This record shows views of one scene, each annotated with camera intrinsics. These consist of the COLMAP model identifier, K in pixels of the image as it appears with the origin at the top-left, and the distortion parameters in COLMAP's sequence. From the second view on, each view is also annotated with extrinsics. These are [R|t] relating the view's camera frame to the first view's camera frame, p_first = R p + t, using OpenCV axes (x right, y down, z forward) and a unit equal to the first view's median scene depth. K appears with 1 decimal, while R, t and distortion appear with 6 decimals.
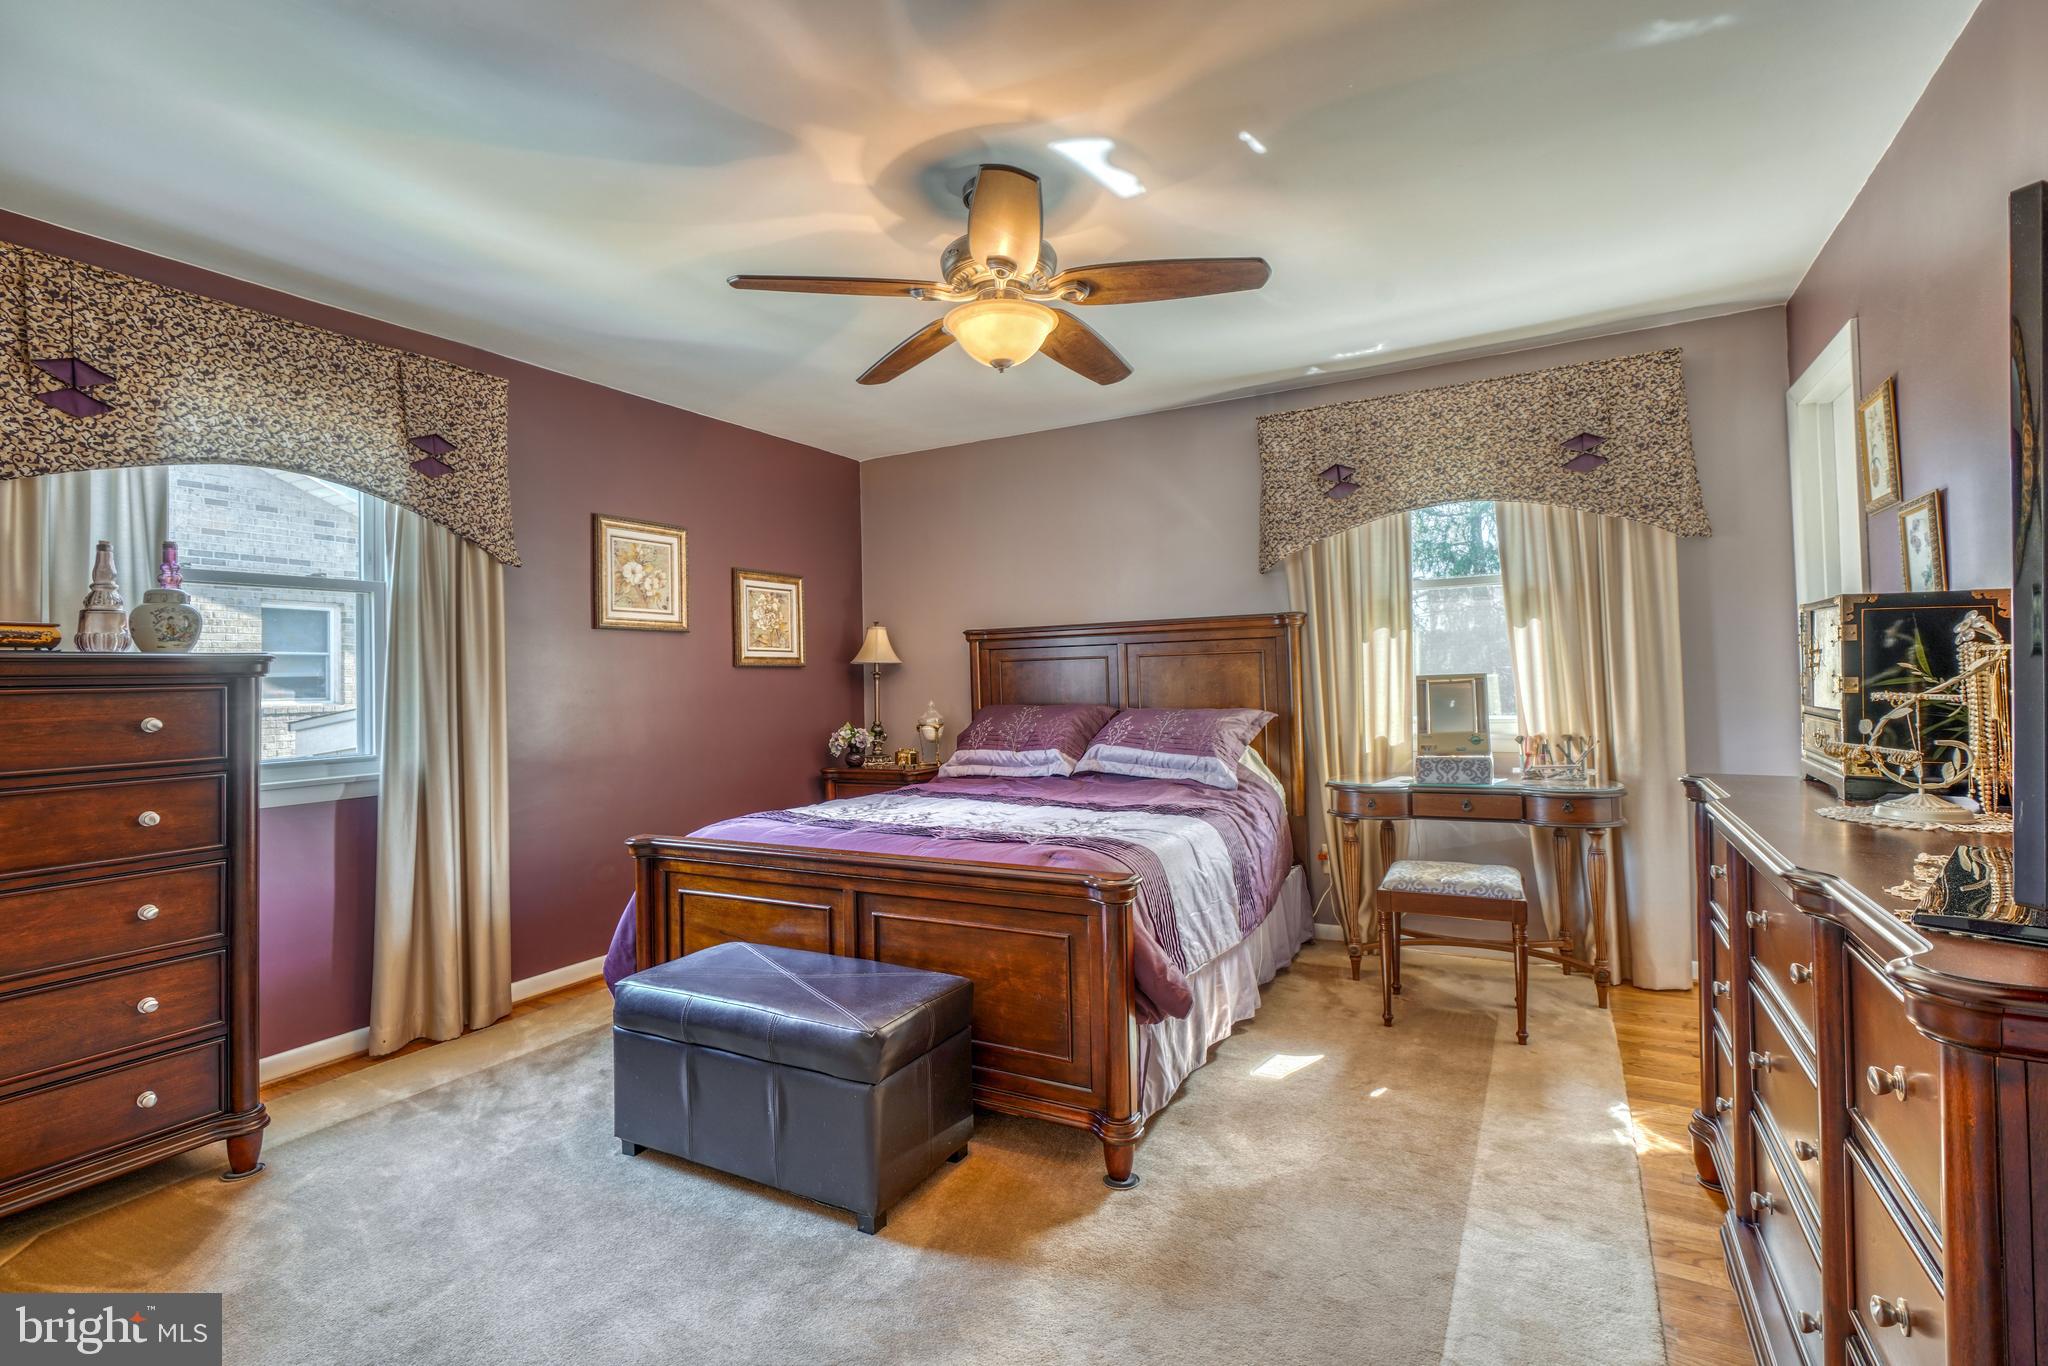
lens RADIAL K [[951.2, 0, 1025.7], [0, 951.2, 668.6], [0, 0, 1]] dist [-0.003879, 0.001561]
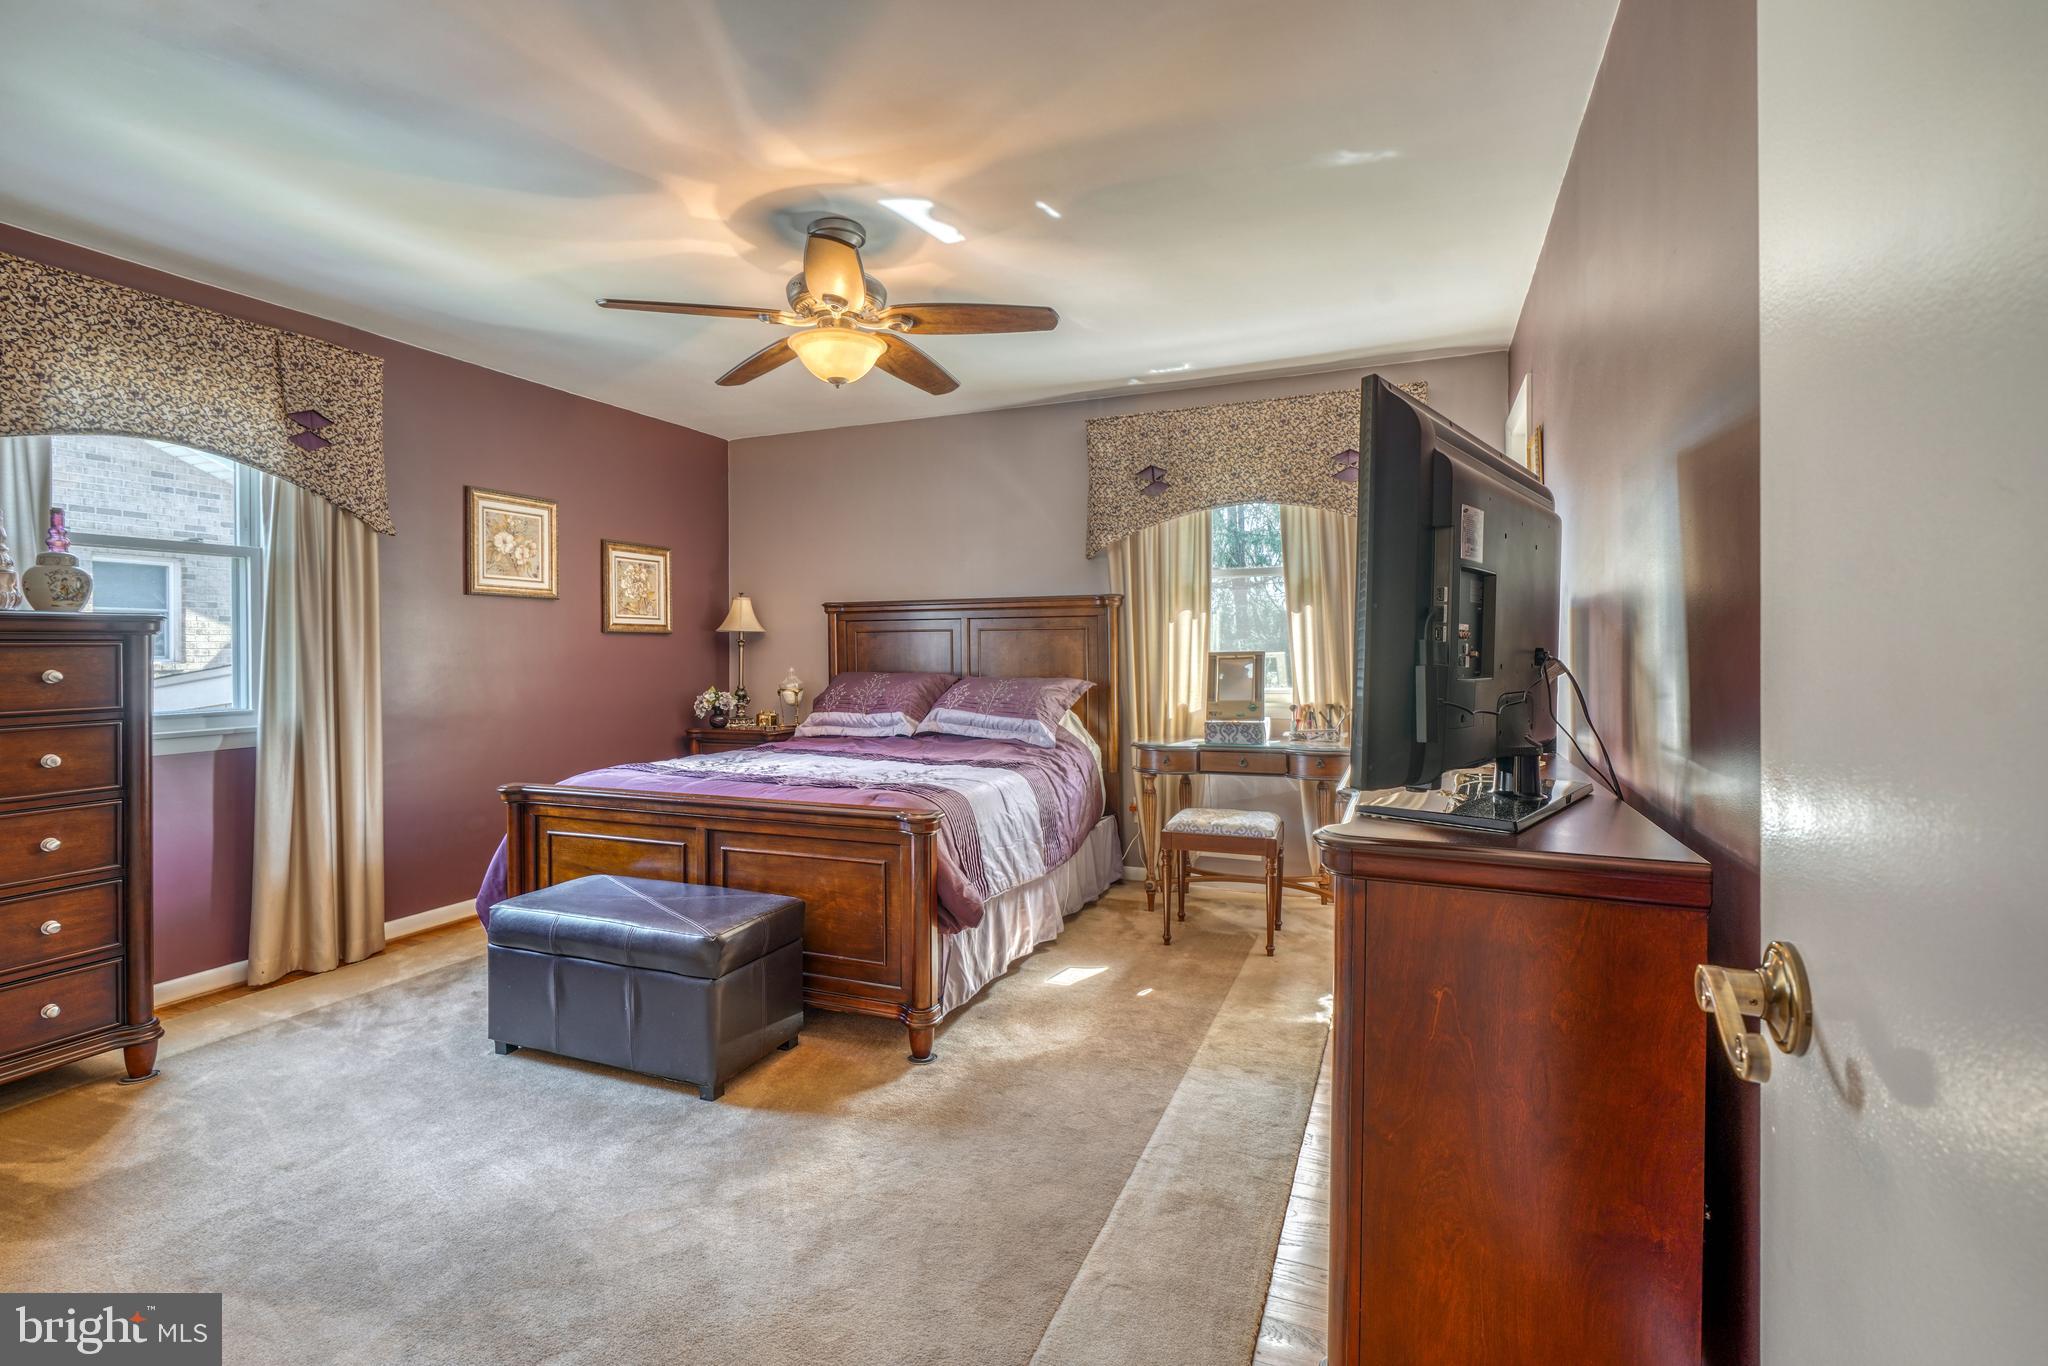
lens RADIAL K [[908.5, 0, 989.1], [0, 908.5, 660.2], [0, 0, 1]] dist [-0.002289, 0.000632]
pose [[0.994525, 0.016373, 0.103210, 0.044707], [-0.018704, 0.999591, 0.021654, -0.002448], [-0.102814, -0.023465, 0.994424, -0.129772]]
